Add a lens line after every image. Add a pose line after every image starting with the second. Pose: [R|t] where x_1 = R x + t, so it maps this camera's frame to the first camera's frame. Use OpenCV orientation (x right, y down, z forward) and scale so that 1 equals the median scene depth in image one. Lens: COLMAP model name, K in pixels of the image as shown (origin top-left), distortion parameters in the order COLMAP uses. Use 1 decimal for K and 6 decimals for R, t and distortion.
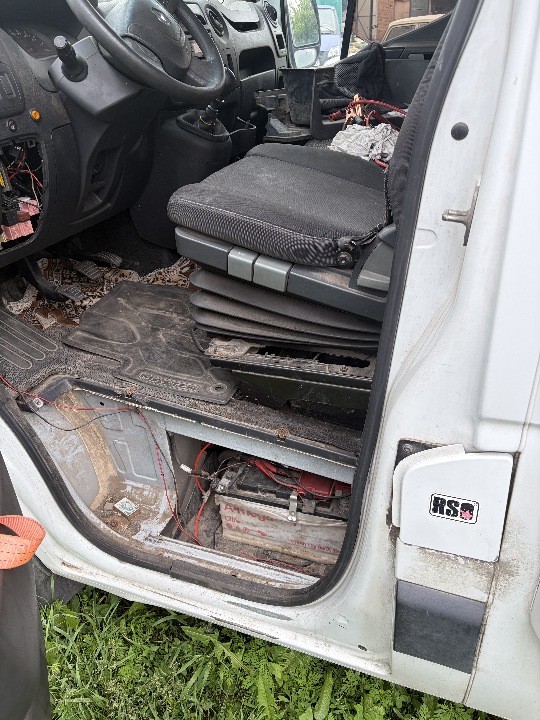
lens RADIAL K [[541.3, 0, 259.1], [0, 541.3, 358.6], [0, 0, 1]] dist [0.009049, 0.007090]
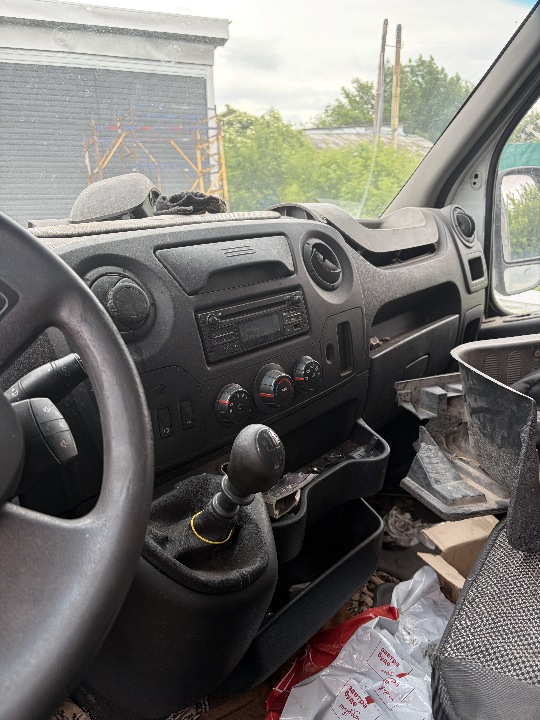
lens RADIAL K [[532.7, 0, 270.0], [0, 532.7, 360.0], [0, 0, 1]] dist [-0.004094, 0.001295]
pose [[0.932332, 0.133388, -0.336103, 0.044681], [-0.206695, 0.959247, -0.192670, -0.396749], [0.296706, 0.249103, 0.921907, 0.515743]]
